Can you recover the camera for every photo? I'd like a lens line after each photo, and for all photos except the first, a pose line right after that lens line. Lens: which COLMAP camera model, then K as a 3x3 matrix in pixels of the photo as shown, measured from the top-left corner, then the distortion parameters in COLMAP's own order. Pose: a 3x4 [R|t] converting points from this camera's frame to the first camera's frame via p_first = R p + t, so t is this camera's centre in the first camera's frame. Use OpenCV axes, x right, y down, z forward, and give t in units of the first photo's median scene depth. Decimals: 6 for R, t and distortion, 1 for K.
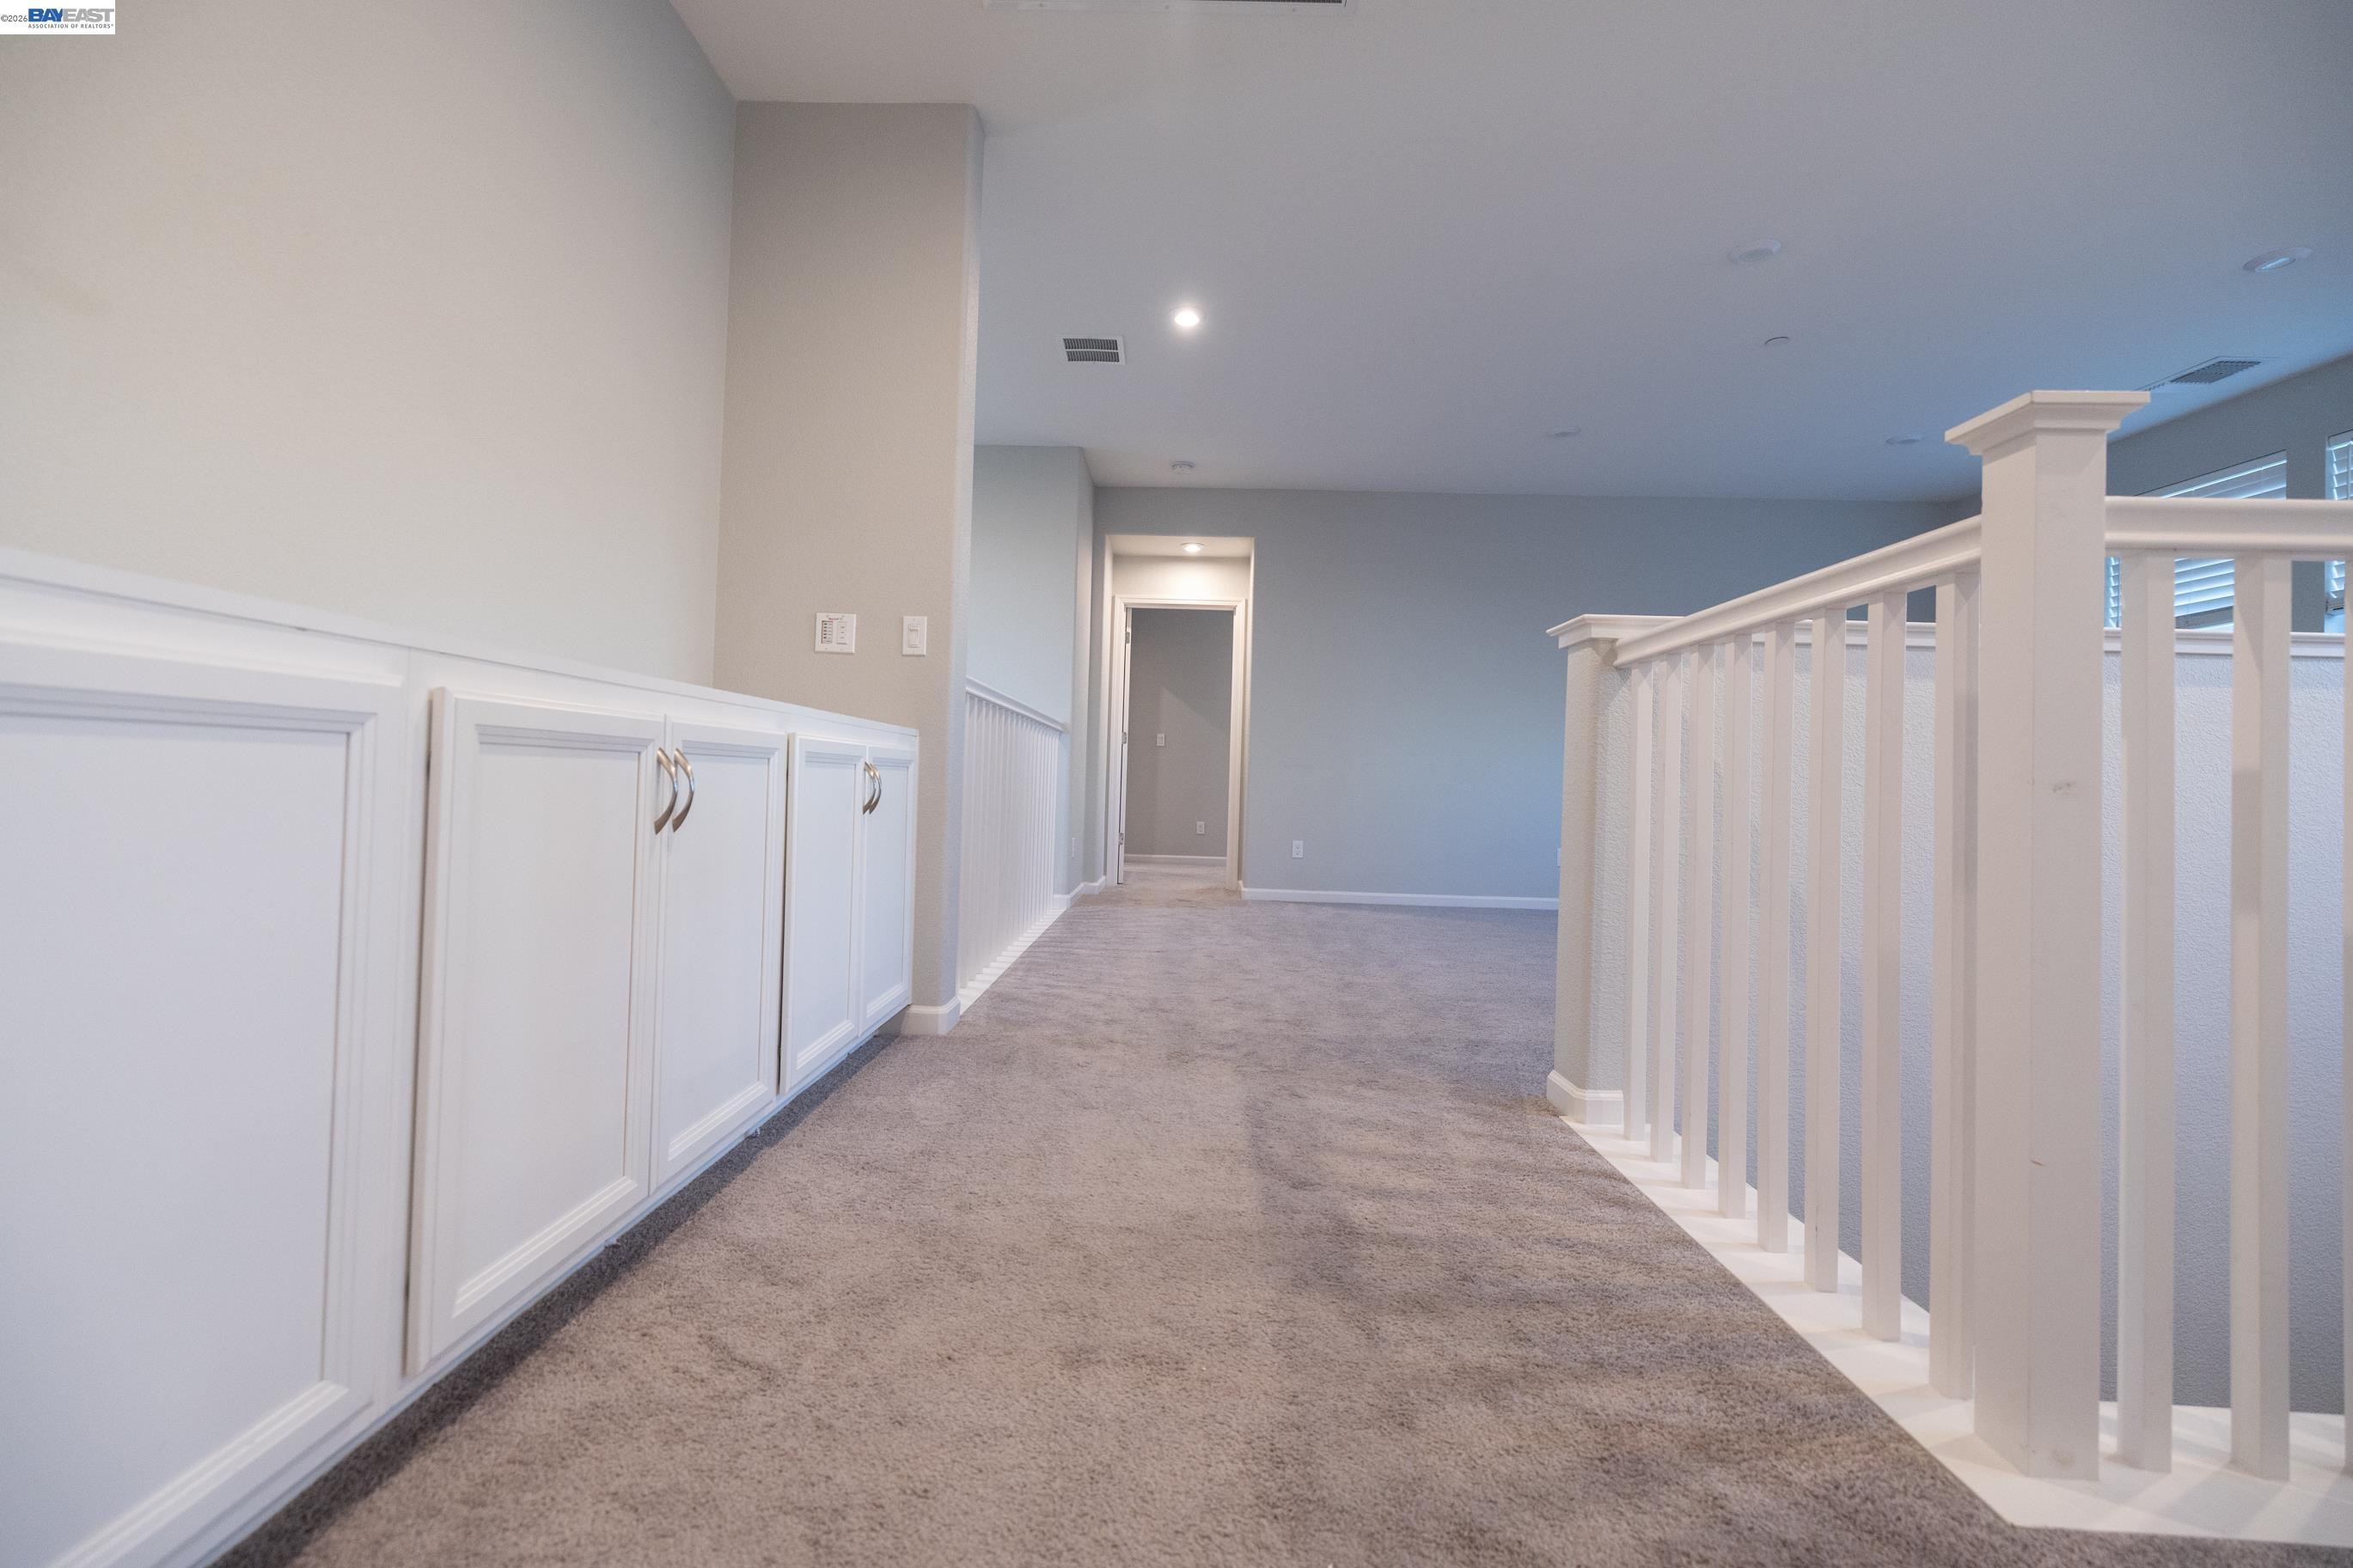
lens RADIAL K [[928.8, 0, 1175.6], [0, 928.8, 775.9], [0, 0, 1]] dist [0.001119, 0.000580]
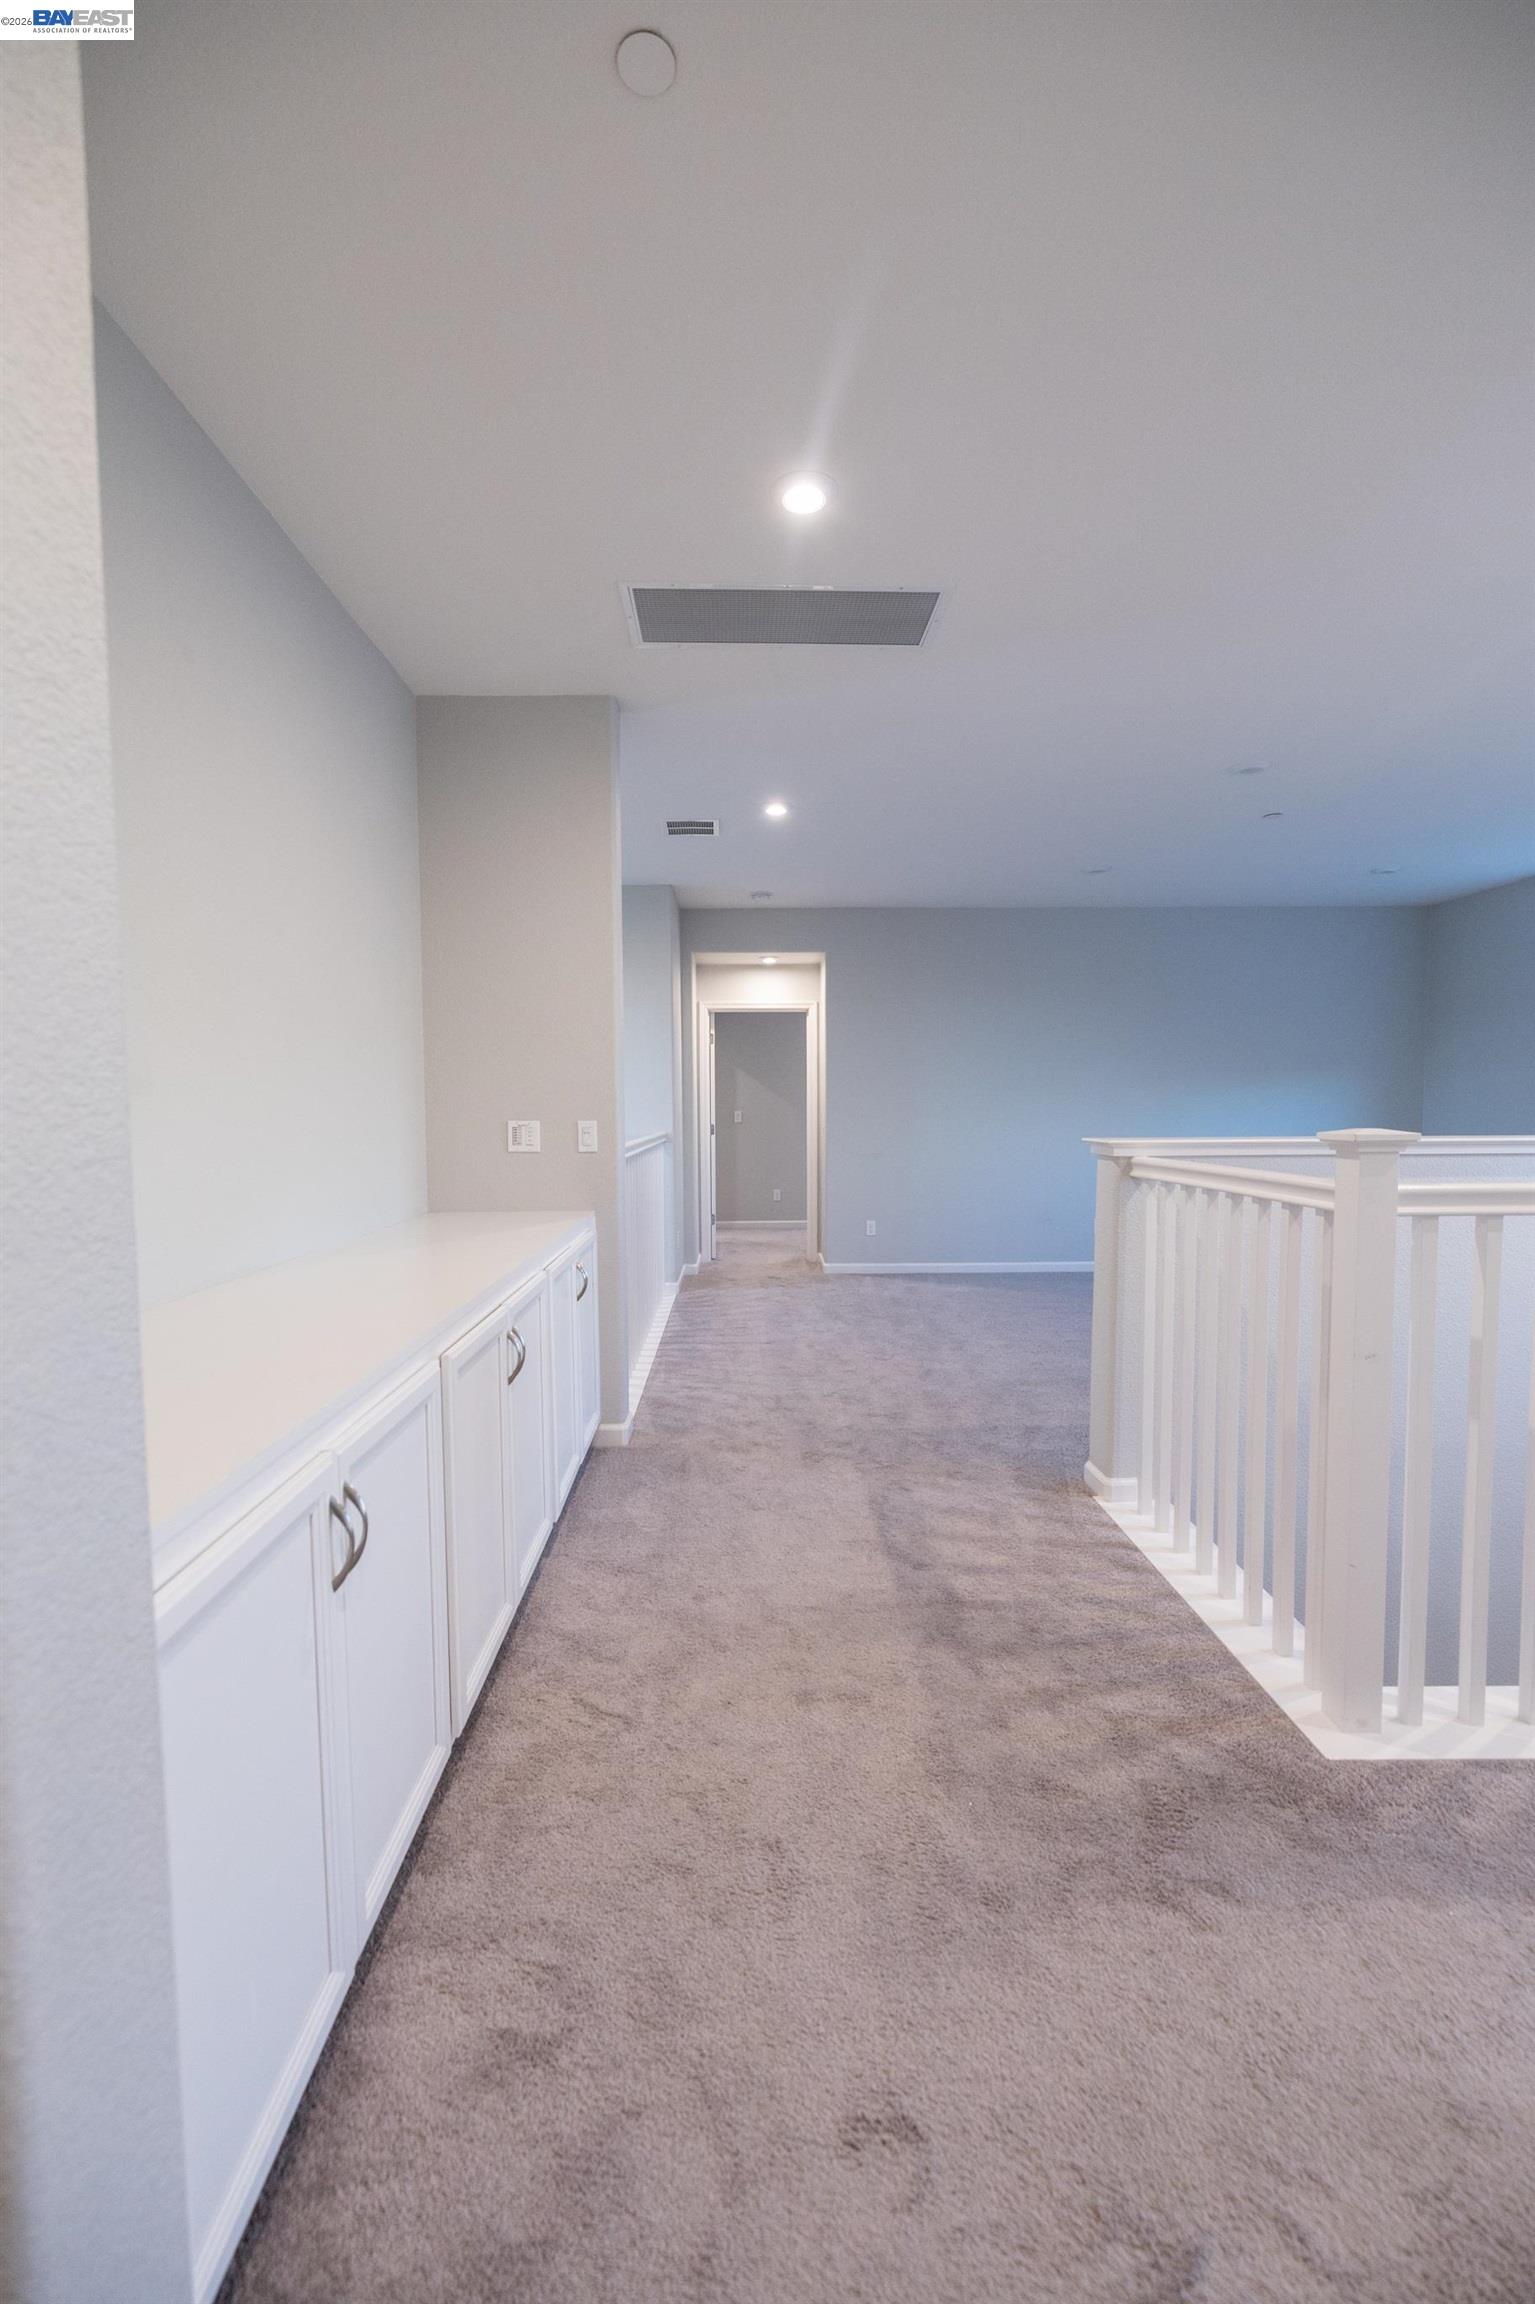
lens RADIAL K [[909.5, 0, 767.8], [0, 909.5, 1165.1], [0, 0, 1]] dist [0.001119, 0.000580]
pose [[0.998454, -0.036429, 0.041975, -0.134885], [0.033225, 0.996655, 0.074659, -0.292817], [-0.044554, -0.073149, 0.996325, -0.359033]]
